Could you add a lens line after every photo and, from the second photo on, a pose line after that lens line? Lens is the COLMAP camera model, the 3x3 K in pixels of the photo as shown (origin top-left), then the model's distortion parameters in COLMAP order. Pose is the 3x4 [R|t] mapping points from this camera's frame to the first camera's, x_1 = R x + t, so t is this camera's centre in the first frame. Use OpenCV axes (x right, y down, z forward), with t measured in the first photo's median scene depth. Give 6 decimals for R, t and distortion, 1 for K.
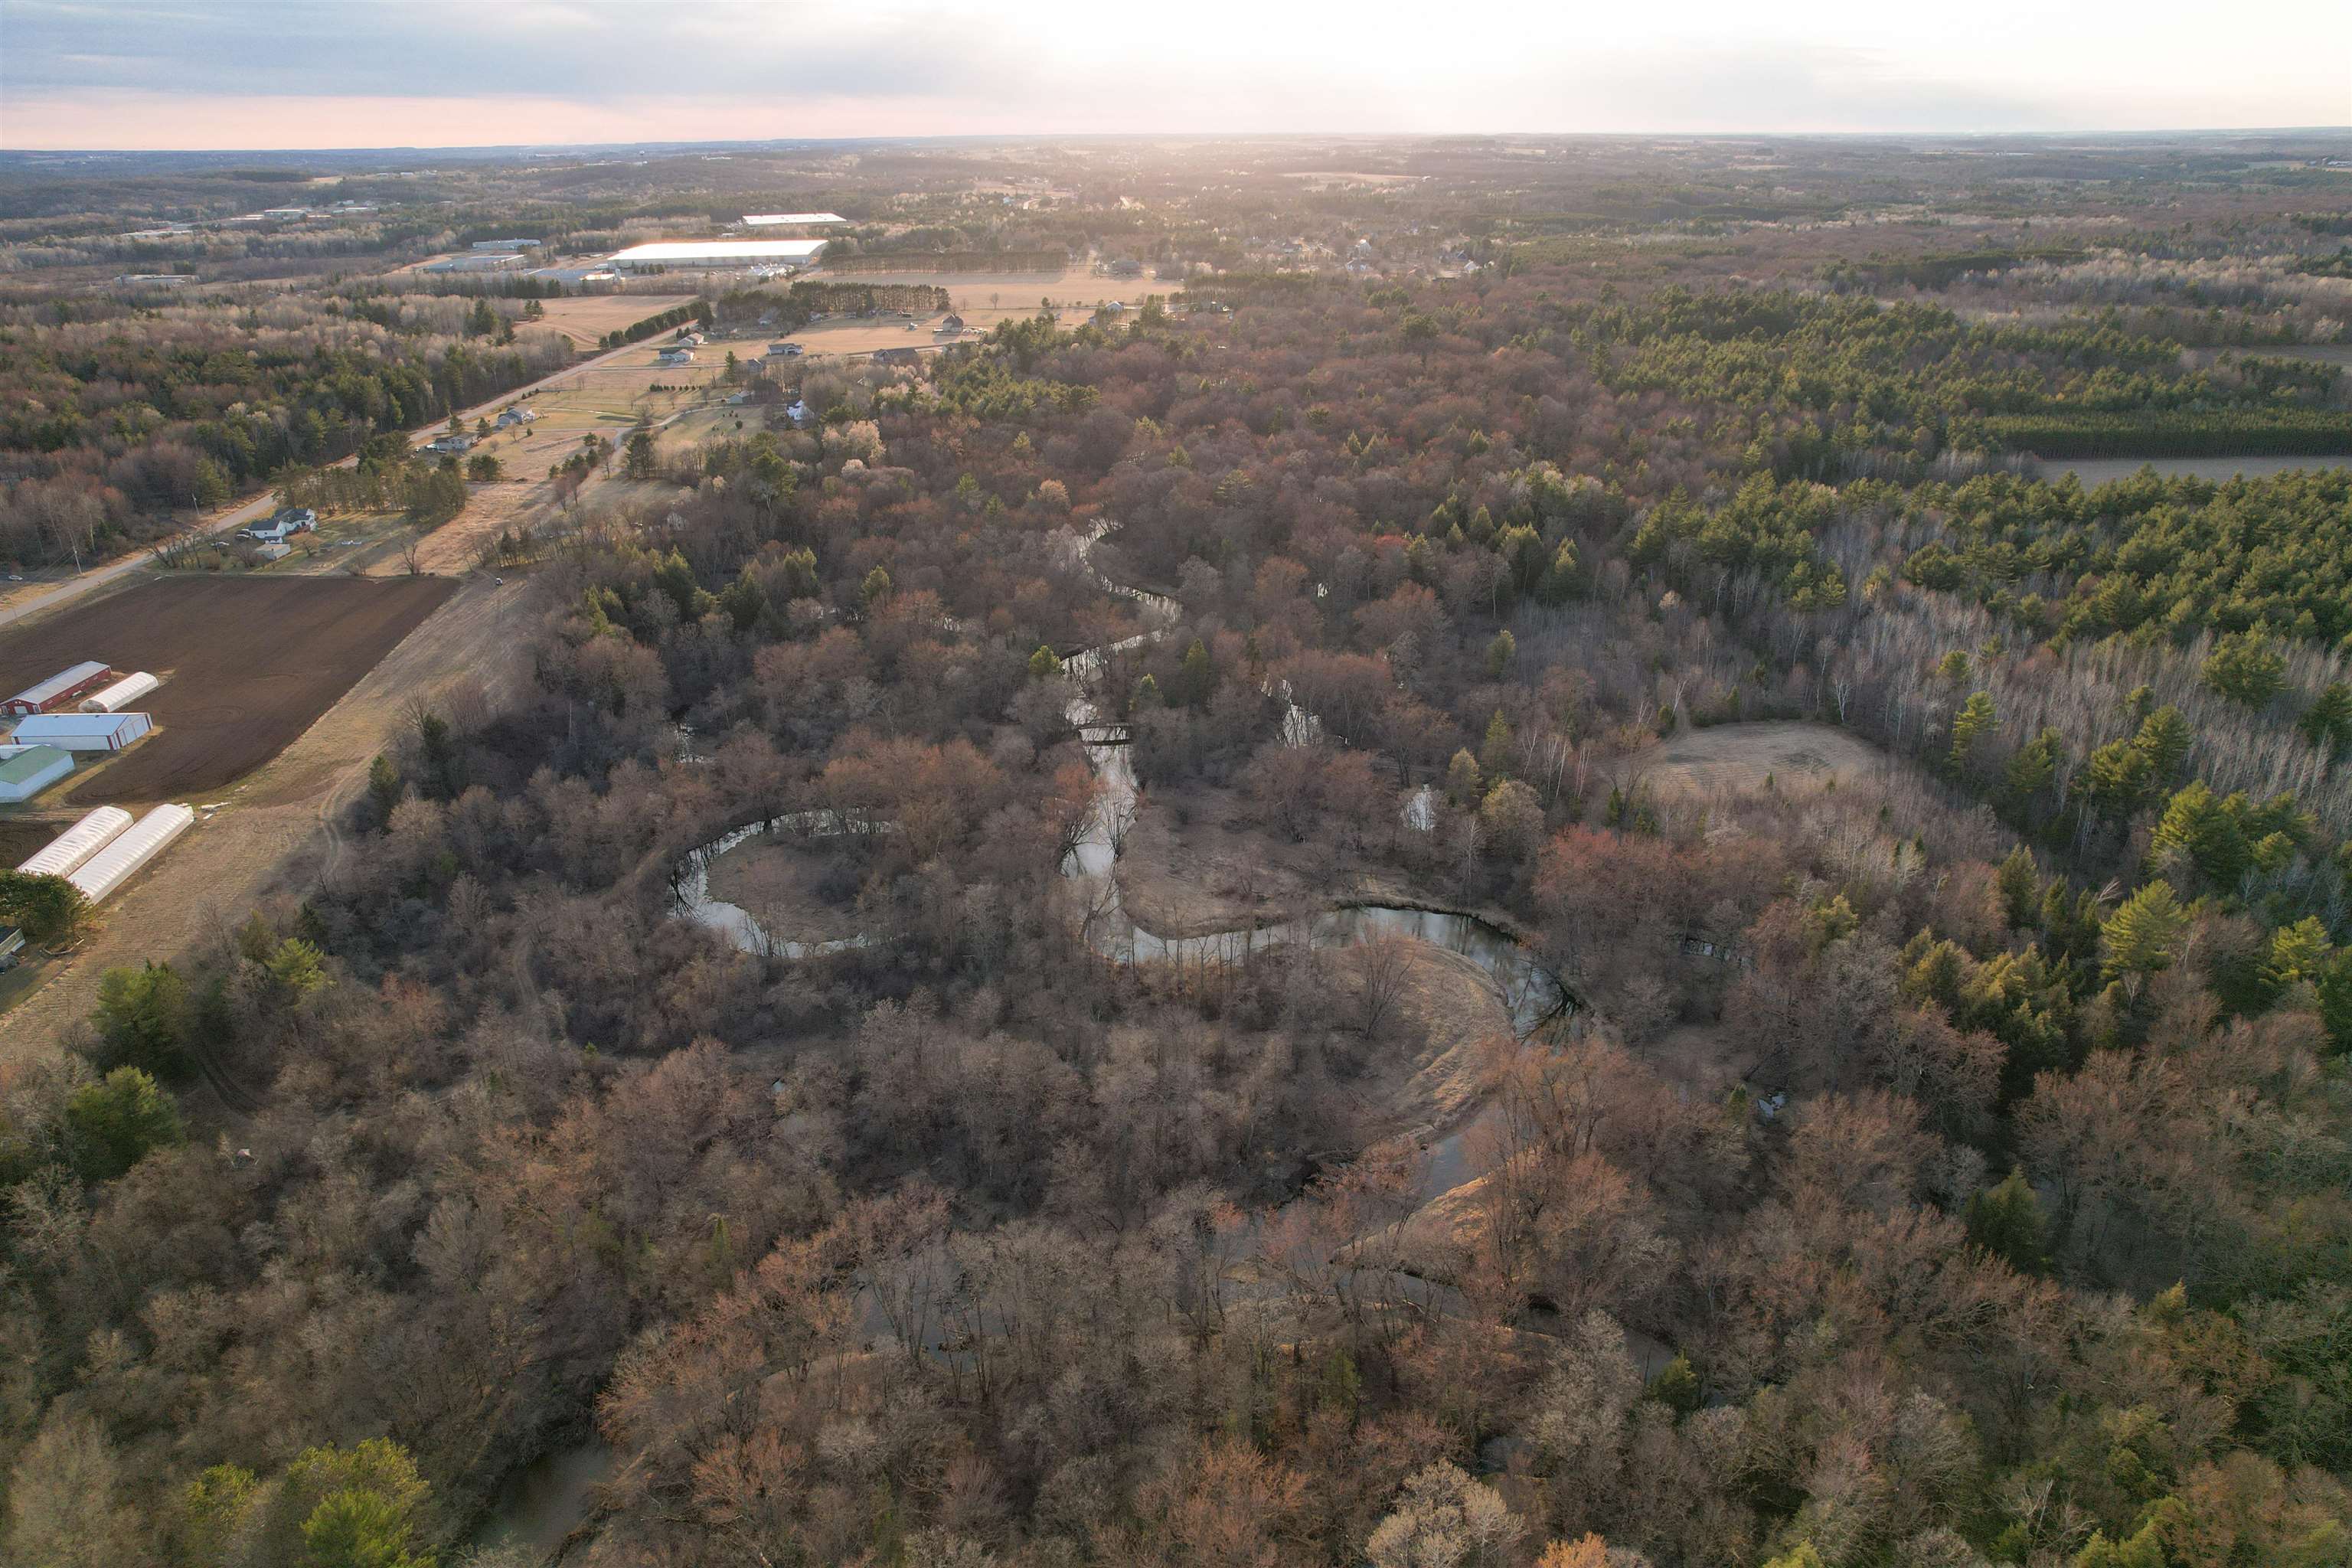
lens RADIAL K [[1519.1, 0, 1173.0], [0, 1519.1, 766.8], [0, 0, 1]] dist [-0.080683, 0.073033]
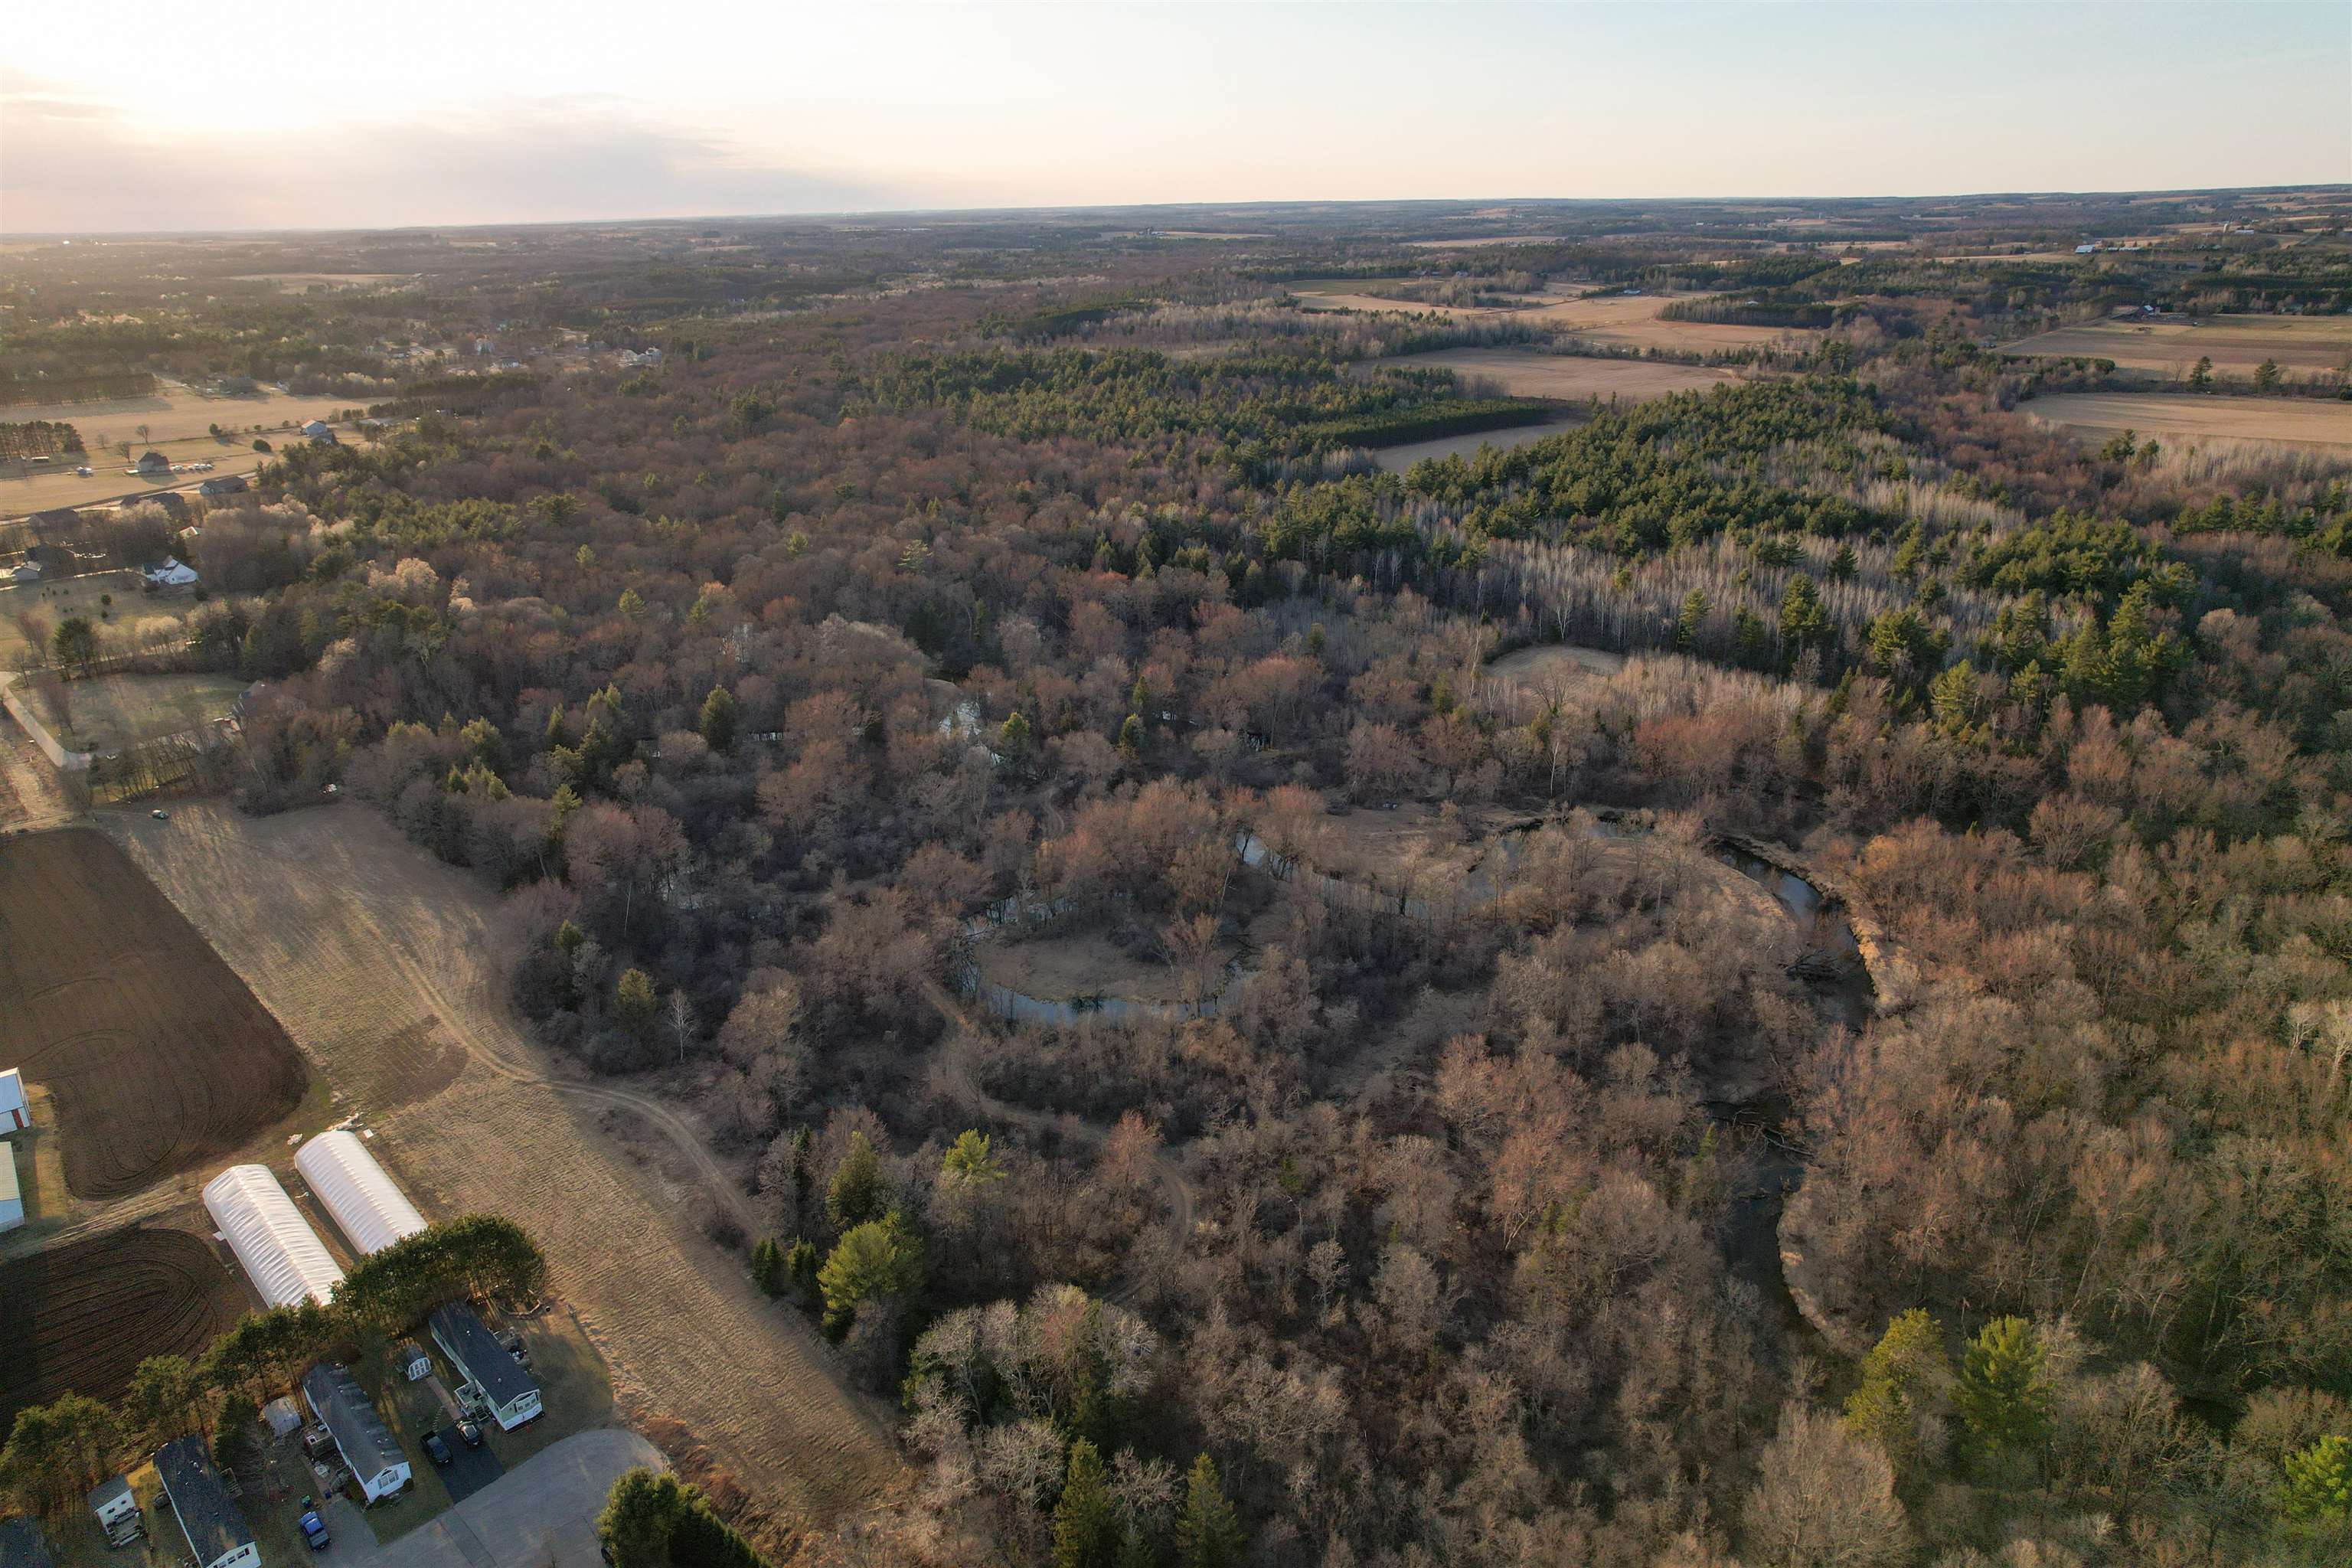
lens RADIAL K [[1519.1, 0, 1178.0], [0, 1519.1, 783.0], [0, 0, 1]] dist [-0.080683, 0.073033]
pose [[0.776756, -0.231968, 0.585526, -0.248648], [0.256167, 0.965687, 0.042748, -0.021021], [-0.575351, 0.116787, 0.809526, 0.056926]]
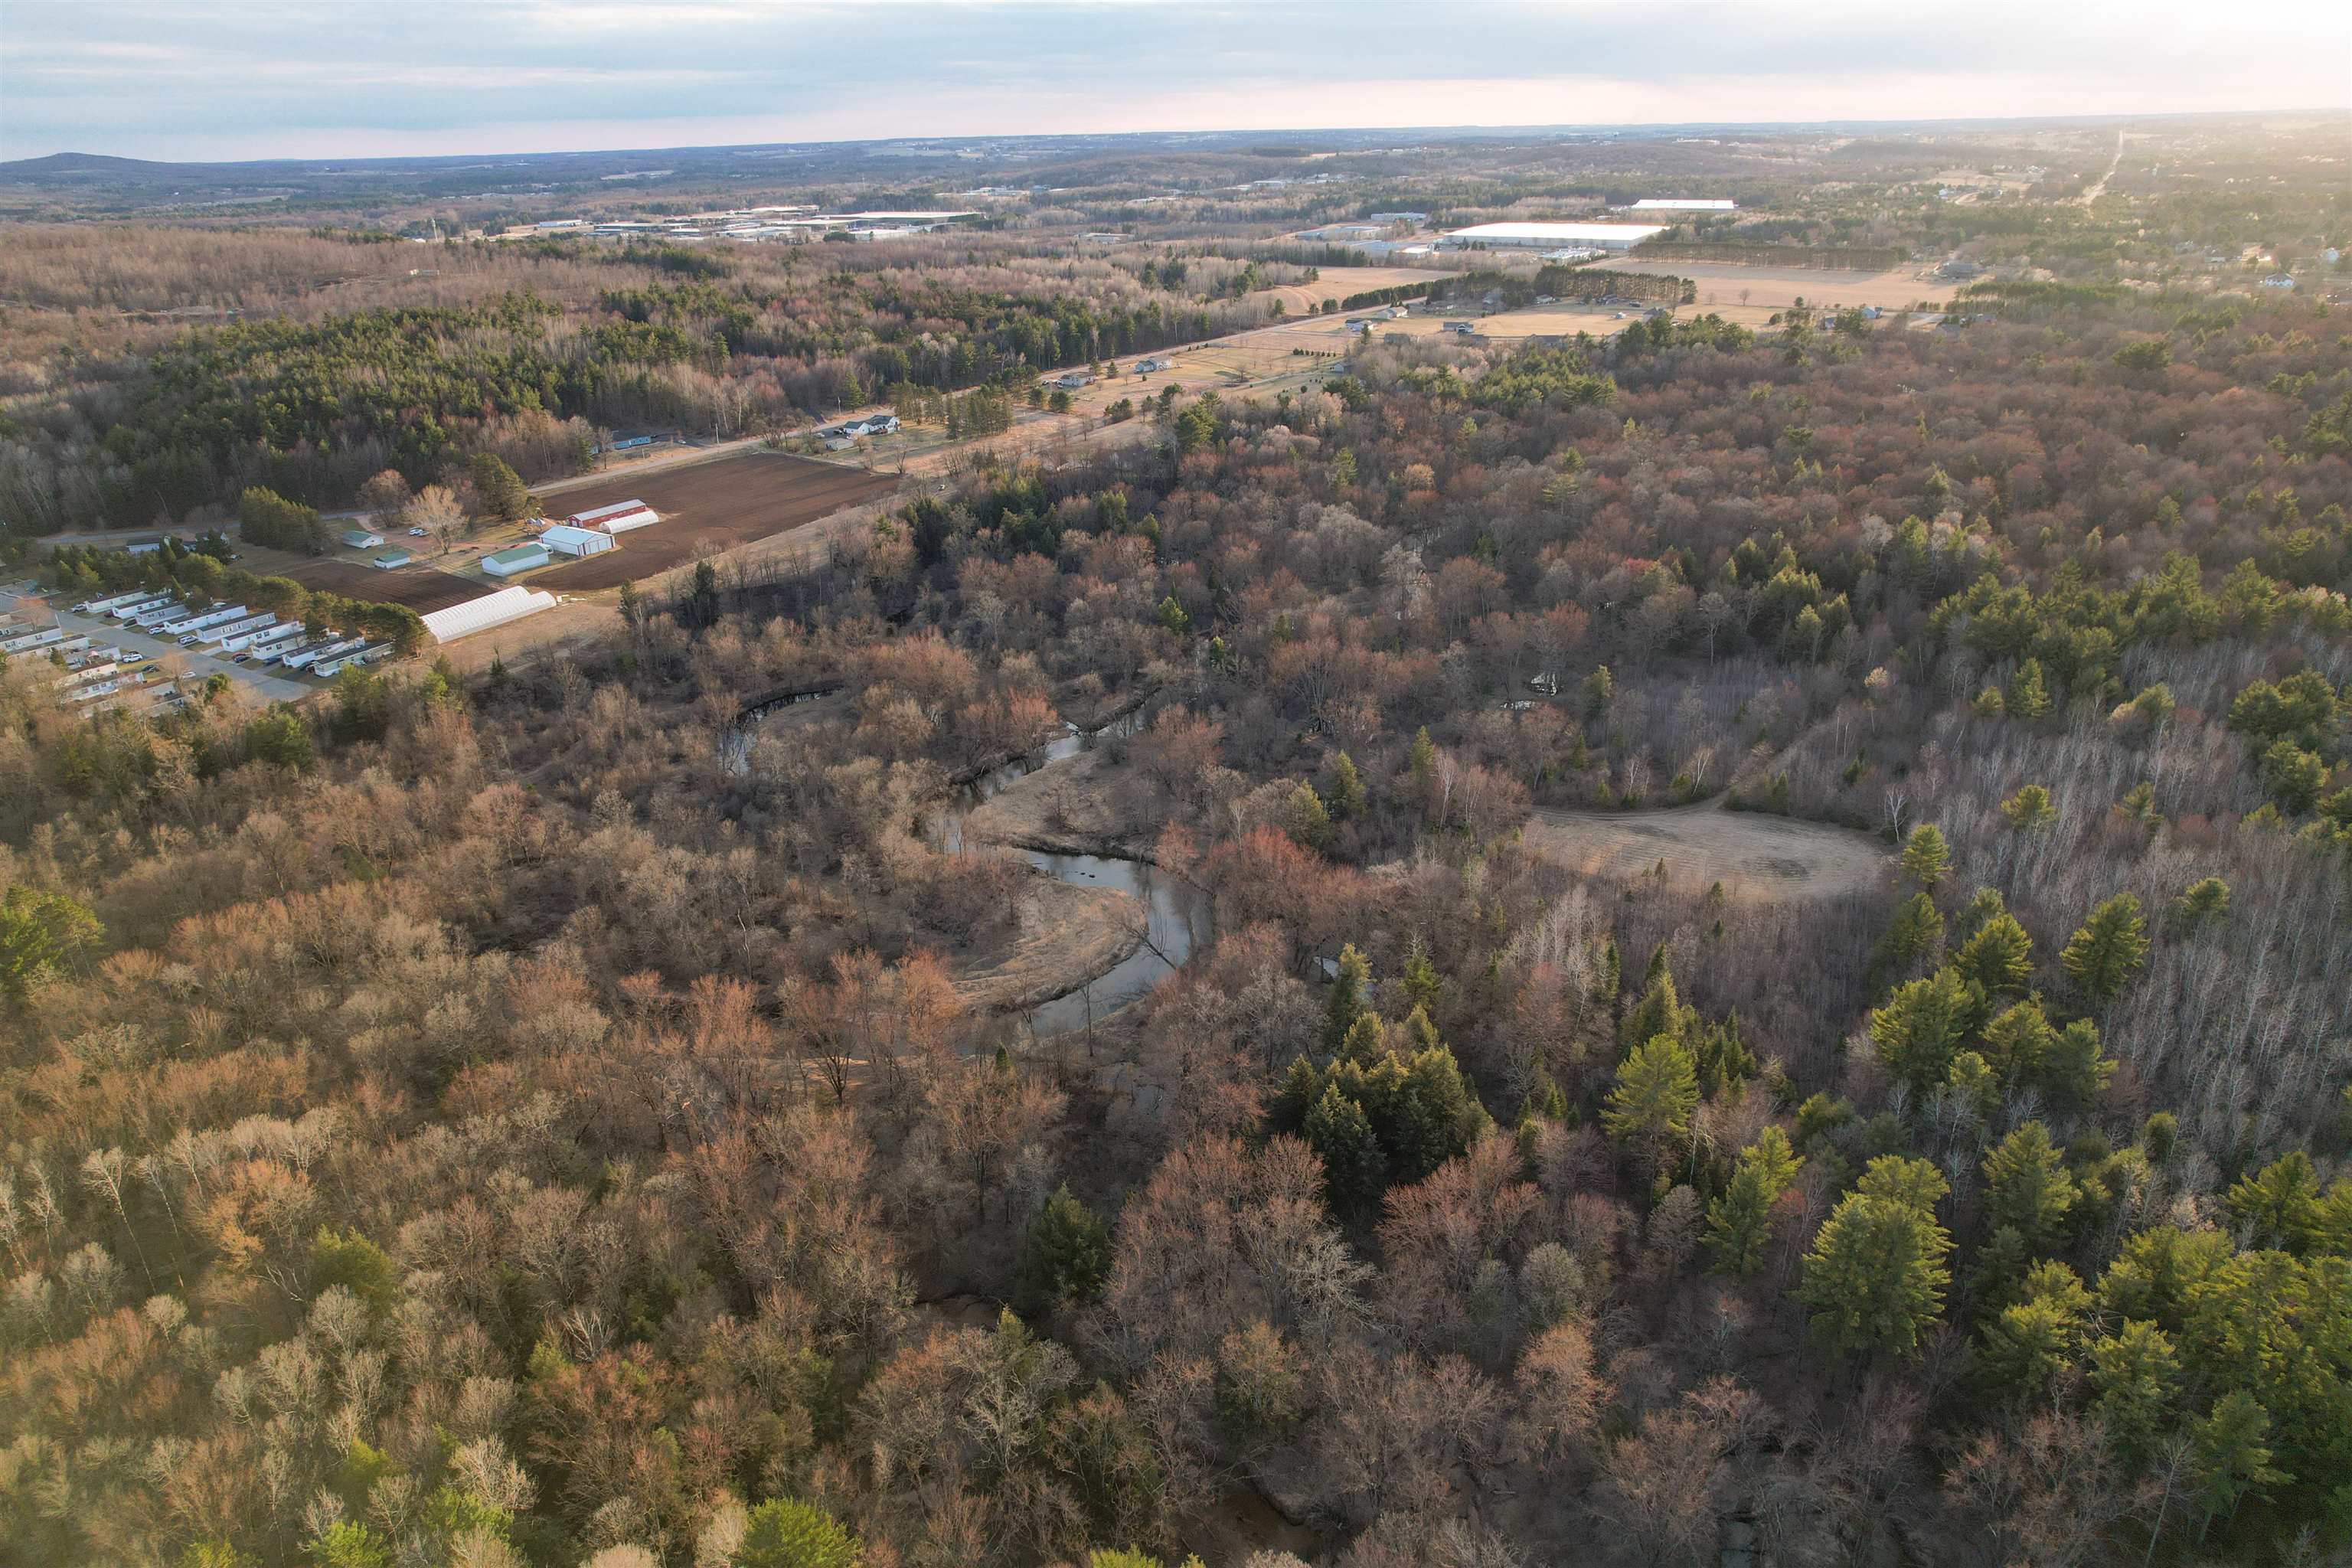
lens RADIAL K [[1519.1, 0, 1173.9], [0, 1519.1, 789.3], [0, 0, 1]] dist [-0.080683, 0.073033]
pose [[0.801909, 0.232843, -0.550206, 0.230059], [-0.219399, 0.971354, 0.091302, -0.019058], [0.555704, 0.047499, 0.830022, 0.041167]]
